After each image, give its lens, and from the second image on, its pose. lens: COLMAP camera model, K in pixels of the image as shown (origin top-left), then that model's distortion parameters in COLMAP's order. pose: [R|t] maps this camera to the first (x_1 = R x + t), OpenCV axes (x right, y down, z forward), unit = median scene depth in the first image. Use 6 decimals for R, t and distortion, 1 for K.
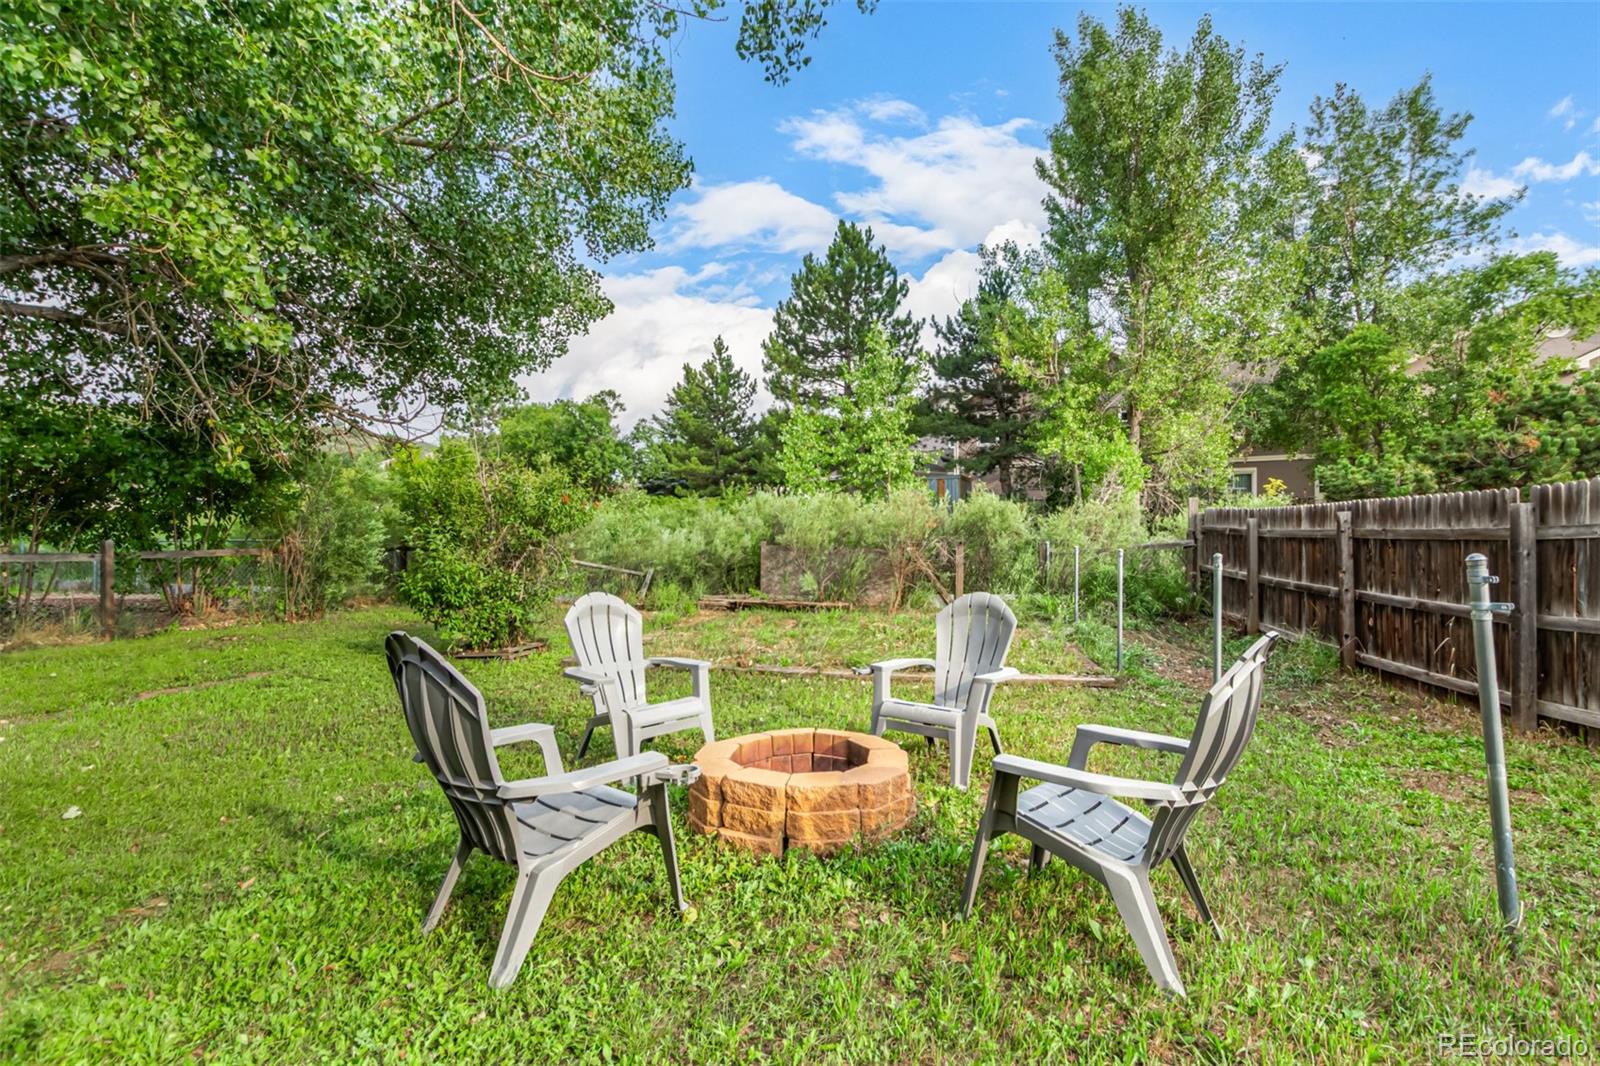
lens RADIAL K [[704.2, 0, 800.0], [0, 704.2, 533.0], [0, 0, 1]] dist [0.002074, 0.000158]
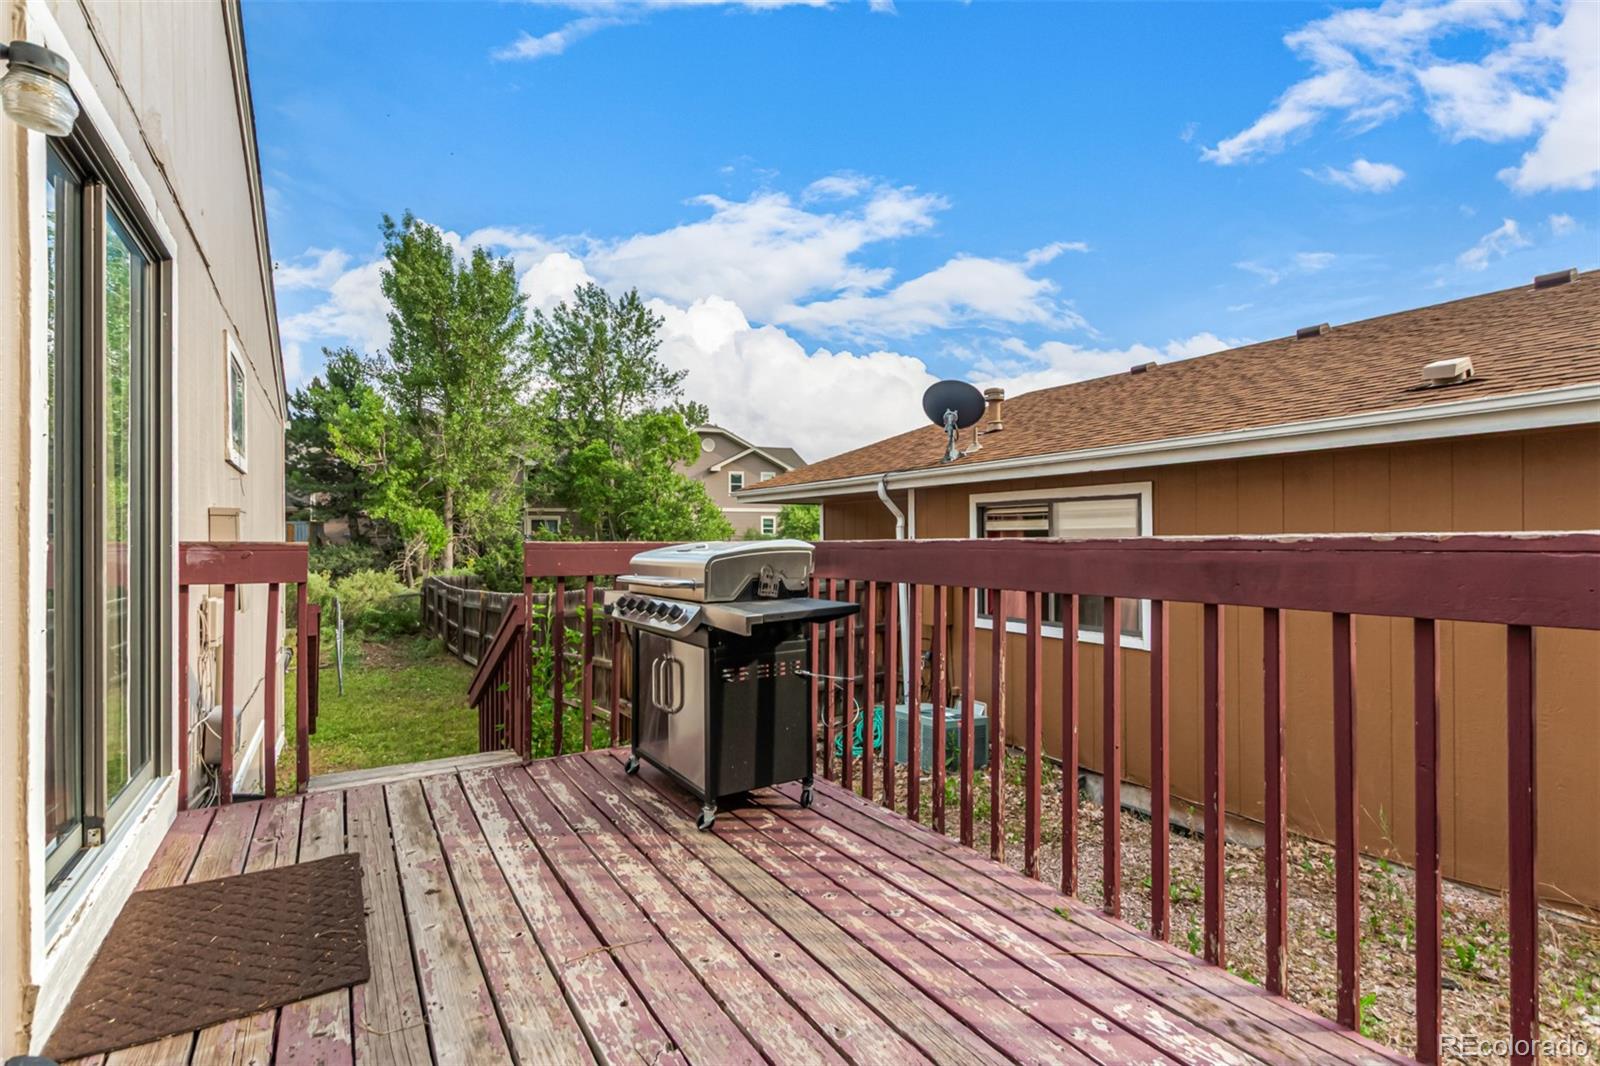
lens RADIAL K [[704.2, 0, 800.0], [0, 704.2, 533.0], [0, 0, 1]] dist [0.002074, 0.000158]
pose [[0.710368, 0.005223, 0.703811, -0.025447], [0.000075, 0.999972, -0.007497, -0.058381], [-0.703831, 0.005379, 0.710348, -0.465883]]
